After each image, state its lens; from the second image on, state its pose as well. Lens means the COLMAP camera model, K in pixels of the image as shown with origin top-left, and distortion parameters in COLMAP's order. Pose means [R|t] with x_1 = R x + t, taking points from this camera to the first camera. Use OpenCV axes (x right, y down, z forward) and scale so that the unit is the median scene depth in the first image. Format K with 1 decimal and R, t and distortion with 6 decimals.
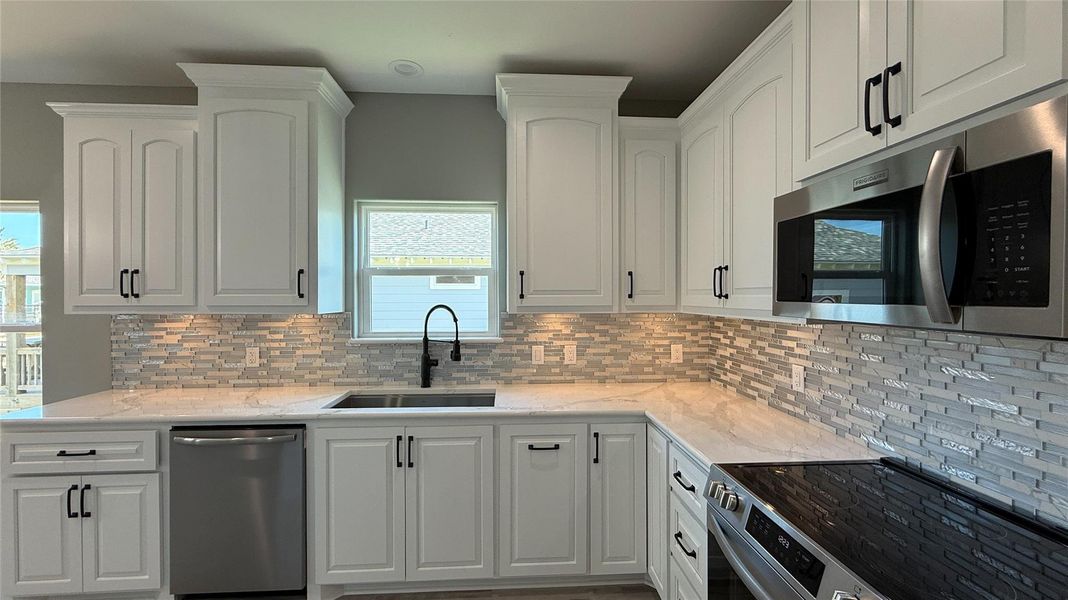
lens RADIAL K [[429.2, 0, 534.0], [0, 429.2, 300.0], [0, 0, 1]] dist [0.001415, 0.000114]
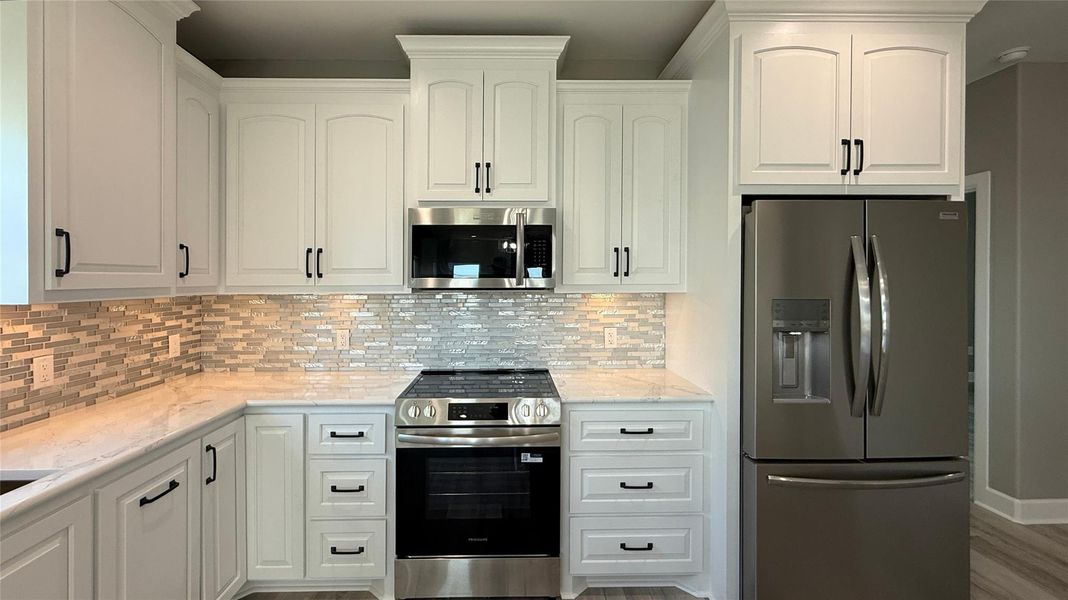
lens RADIAL K [[451.0, 0, 523.7], [0, 451.0, 283.9], [0, 0, 1]] dist [-0.000244, -0.000147]
pose [[0.028046, -0.008637, 0.999569, -0.542455], [0.015885, 0.999840, 0.008194, 0.009321], [-0.999480, 0.015648, 0.028179, 0.312061]]
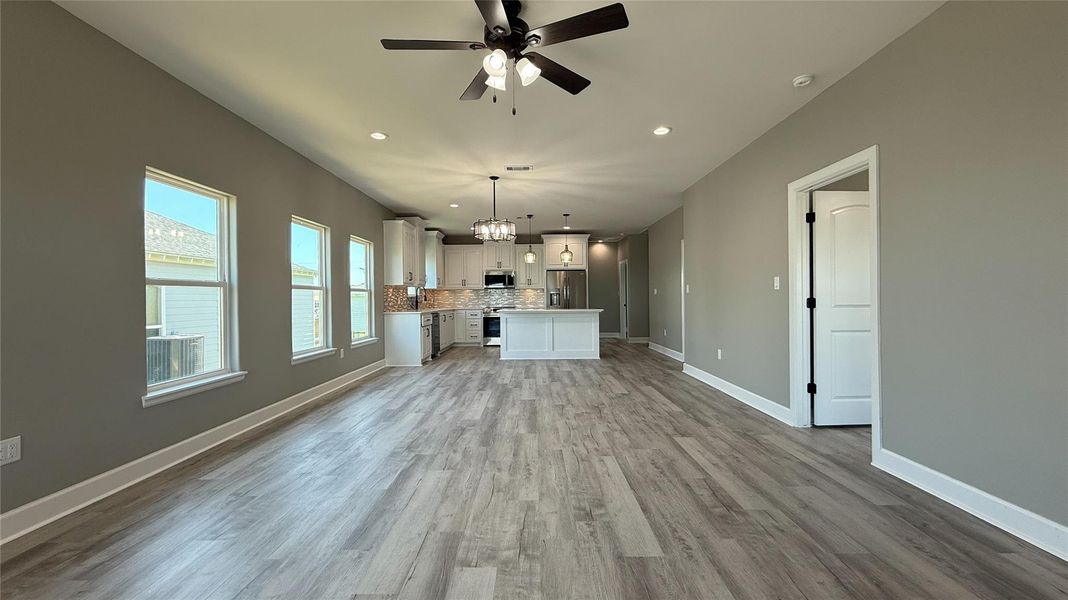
lens RADIAL K [[429.2, 0, 534.0], [0, 429.2, 300.0], [0, 0, 1]] dist [0.001415, 0.000114]
pose [[0.051199, -0.010390, 0.998634, -3.759881], [0.020374, 0.999749, 0.009357, 0.110337], [-0.998481, 0.019867, 0.051398, -0.124405]]
